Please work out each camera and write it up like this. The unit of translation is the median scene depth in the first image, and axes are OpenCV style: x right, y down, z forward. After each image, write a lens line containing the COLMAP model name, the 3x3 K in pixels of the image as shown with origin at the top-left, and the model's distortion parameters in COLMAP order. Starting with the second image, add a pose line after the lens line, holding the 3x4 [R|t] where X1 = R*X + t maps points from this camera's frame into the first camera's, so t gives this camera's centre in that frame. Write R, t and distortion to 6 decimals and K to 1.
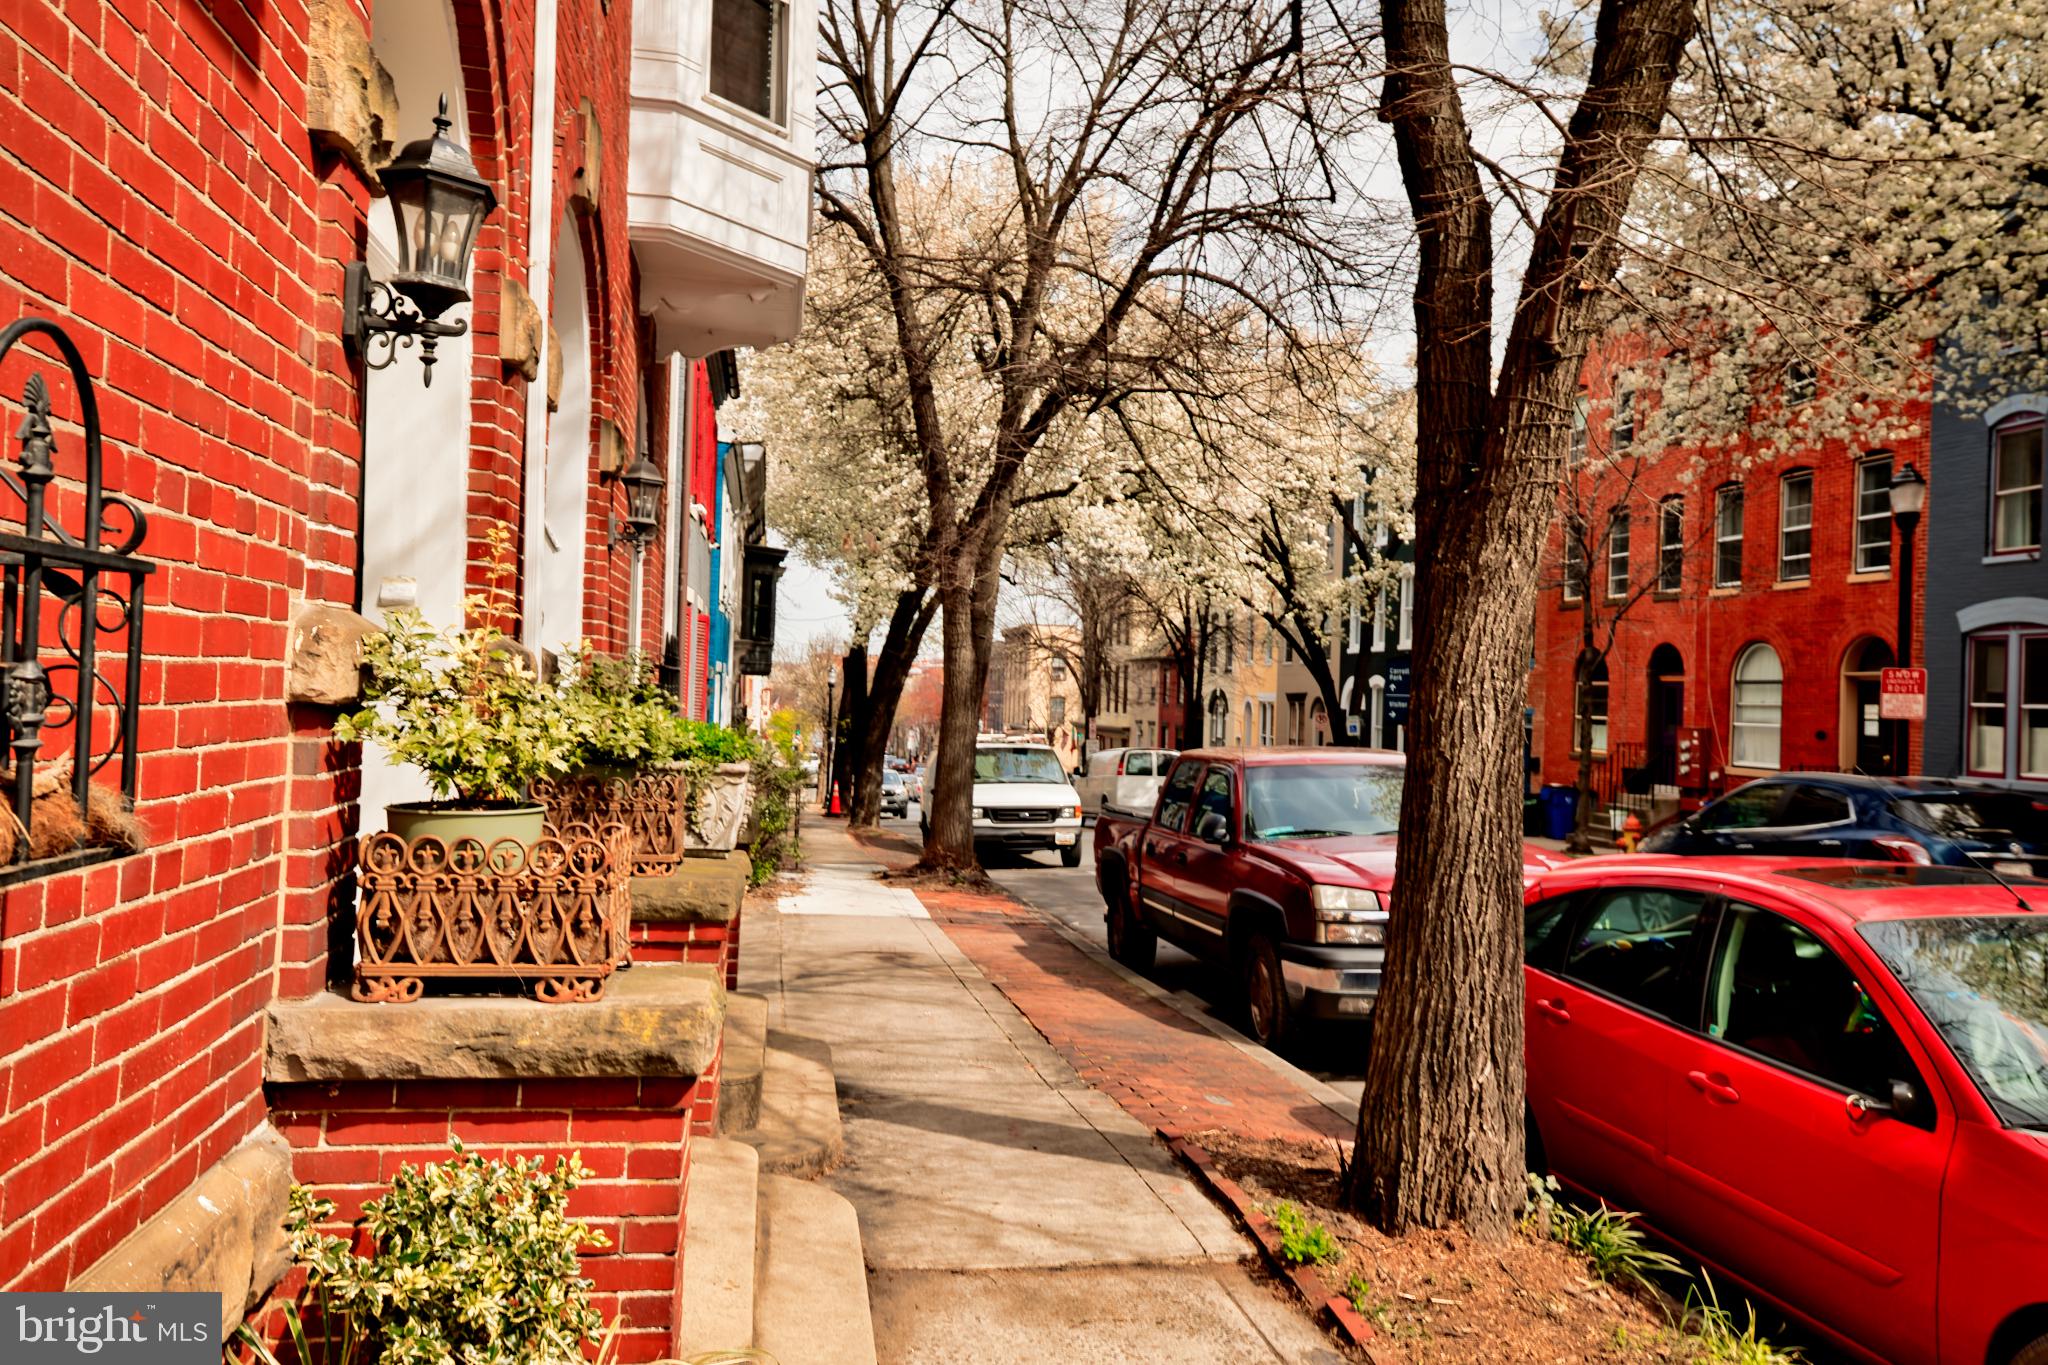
lens RADIAL K [[1595.5, 0, 1021.7], [0, 1595.5, 689.5], [0, 0, 1]] dist [0.065458, 0.000792]
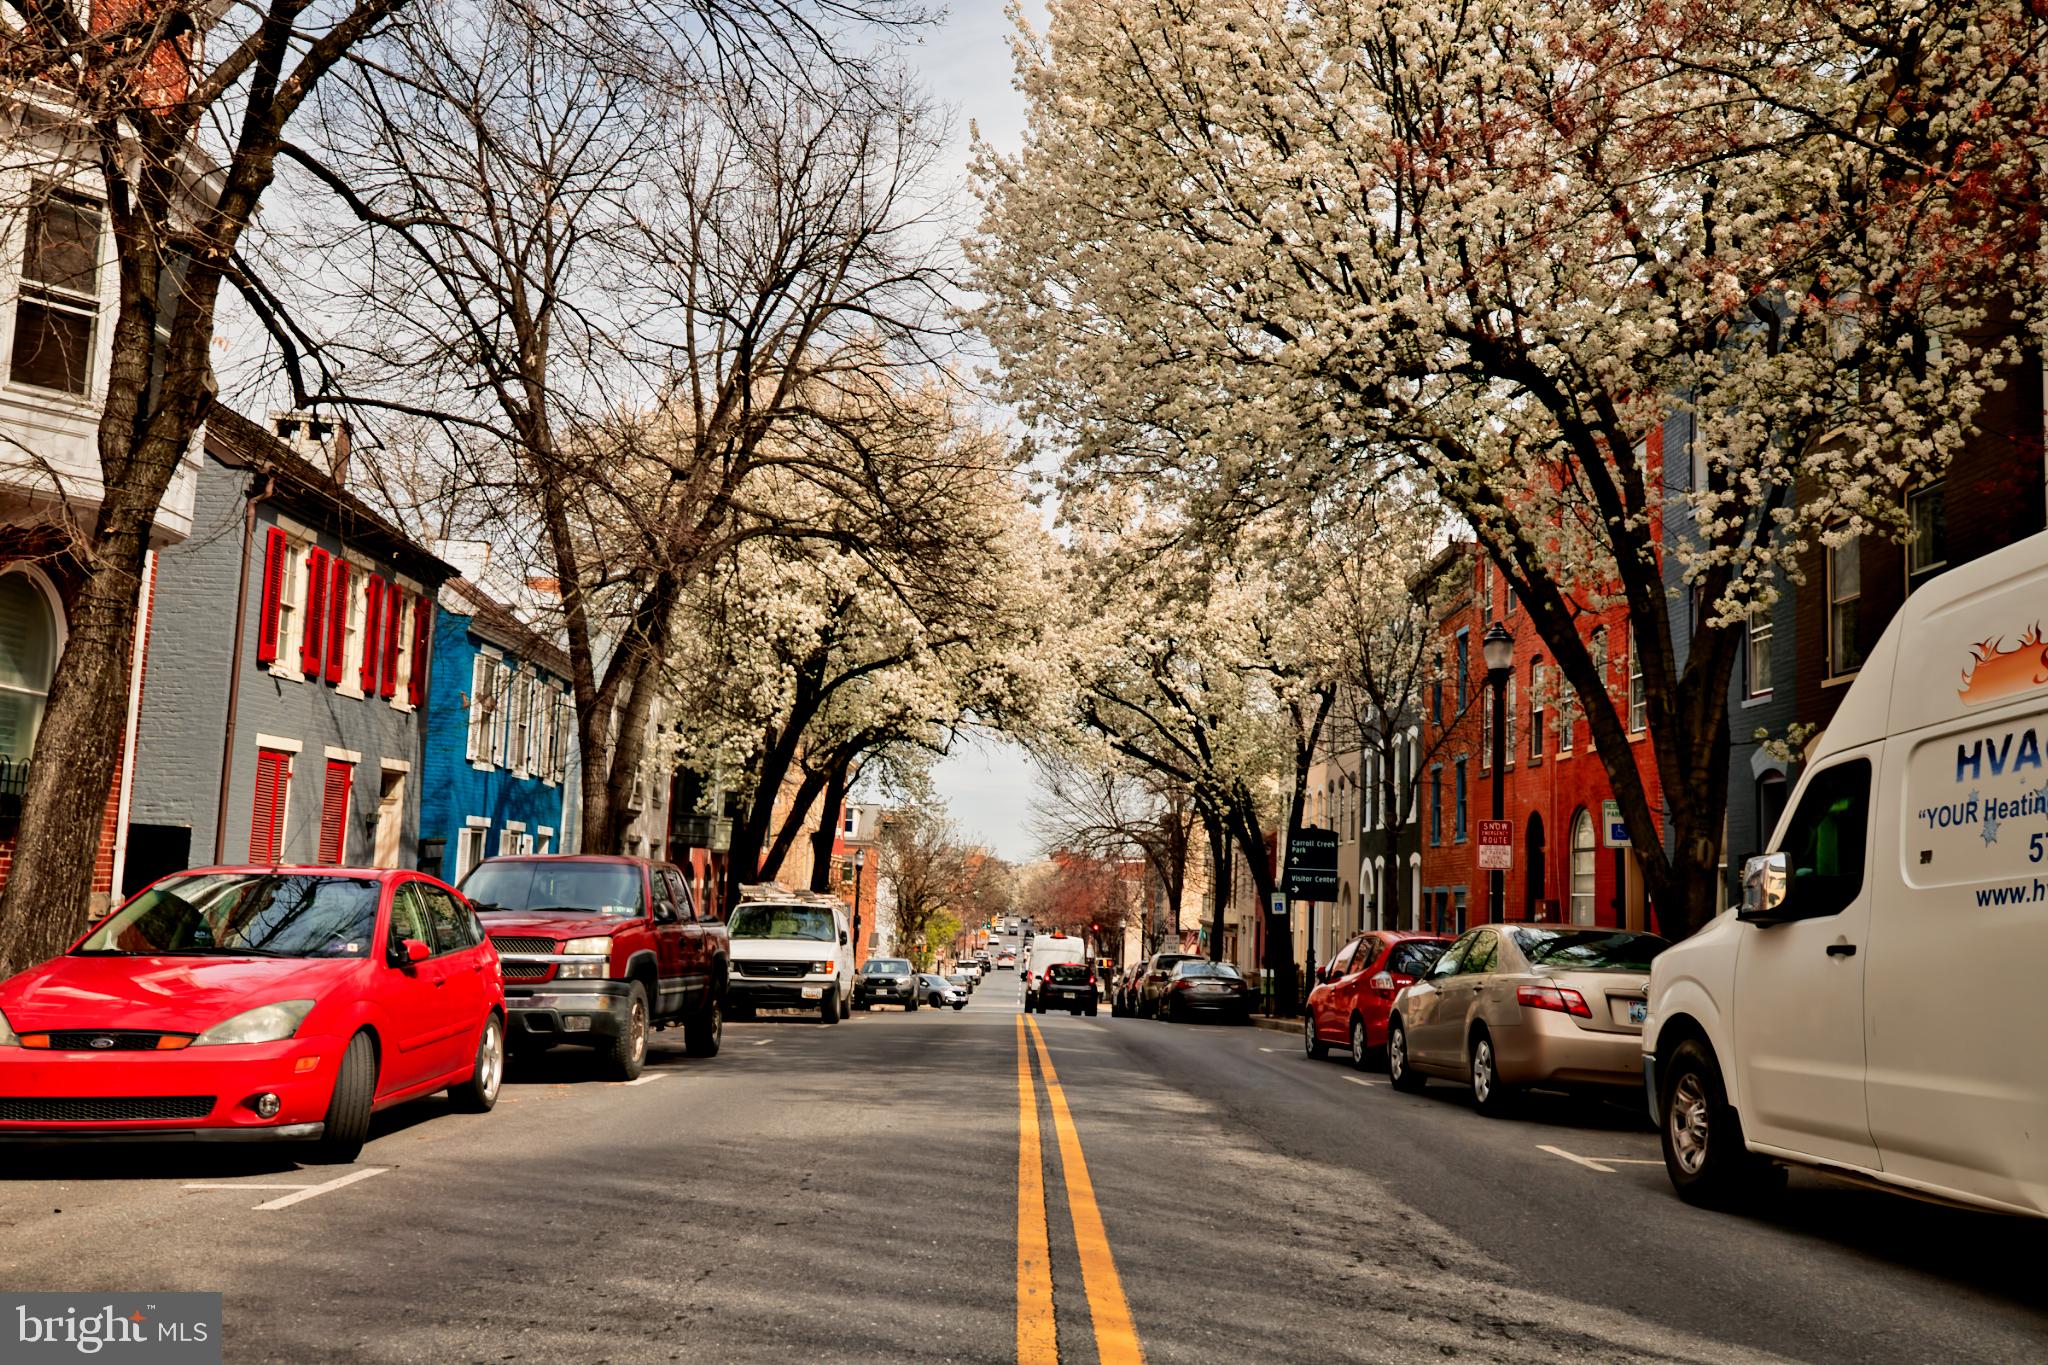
lens RADIAL K [[1869.0, 0, 1022.3], [0, 1869.0, 679.3], [0, 0, 1]] dist [0.088968, 0.009983]
pose [[0.986858, -0.010524, -0.161248, 0.201953], [-0.008492, 0.993120, -0.116794, 0.018584], [0.161368, 0.116628, 0.979979, -0.105209]]
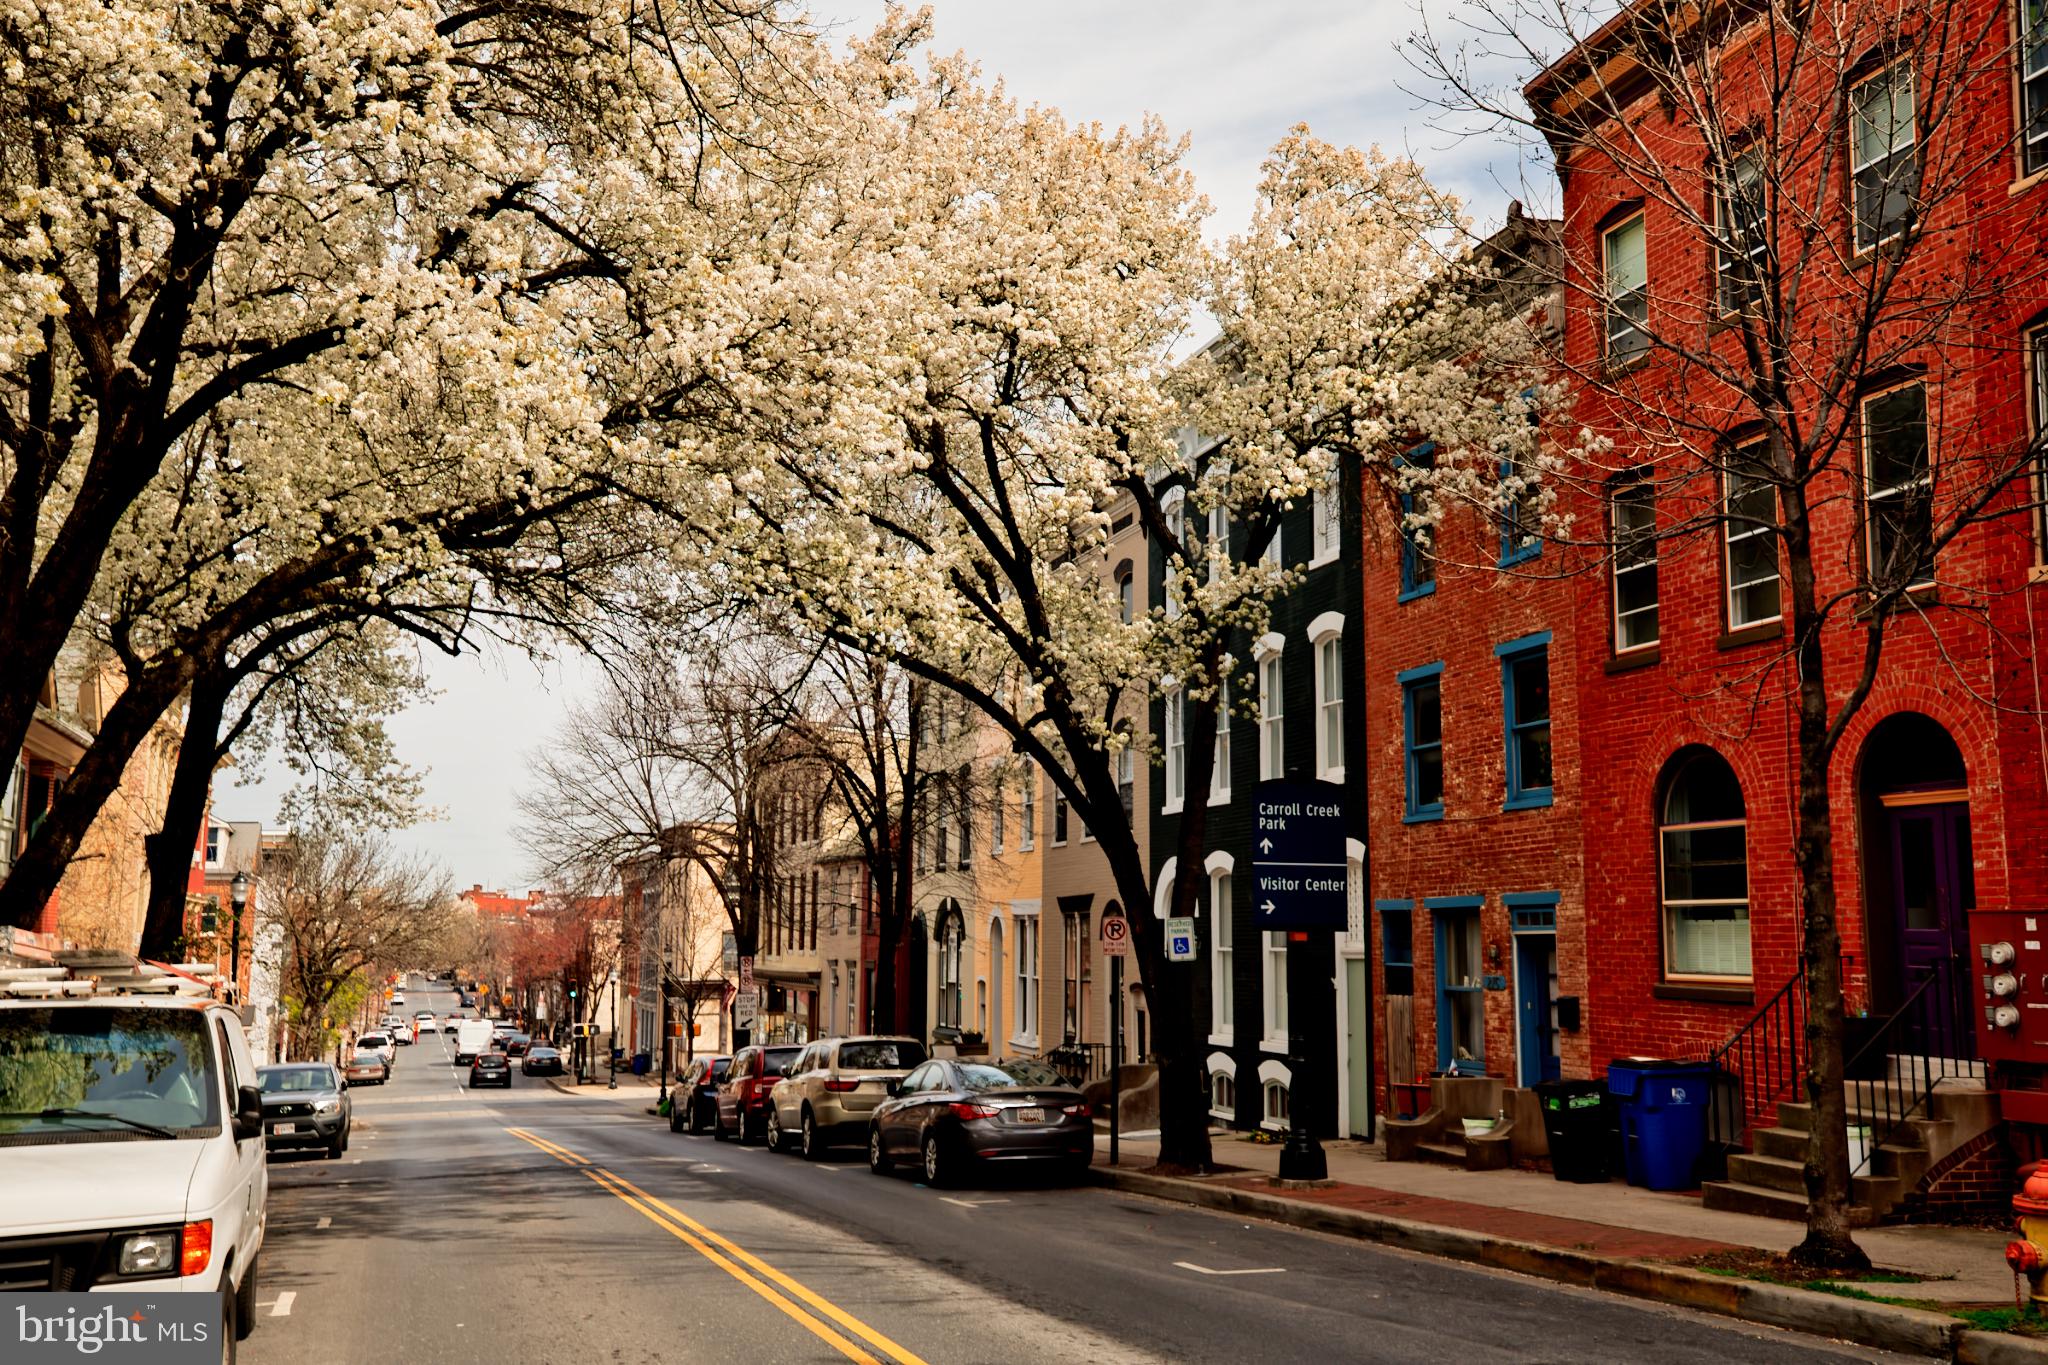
lens RADIAL K [[1975.2, 0, 1026.8], [0, 1975.2, 672.2], [0, 0, 1]] dist [0.081835, 0.000000]
pose [[0.990833, -0.006681, 0.134928, 0.072513], [0.024403, 0.991198, -0.130120, 0.016725], [-0.132871, 0.132220, 0.982274, 0.365541]]
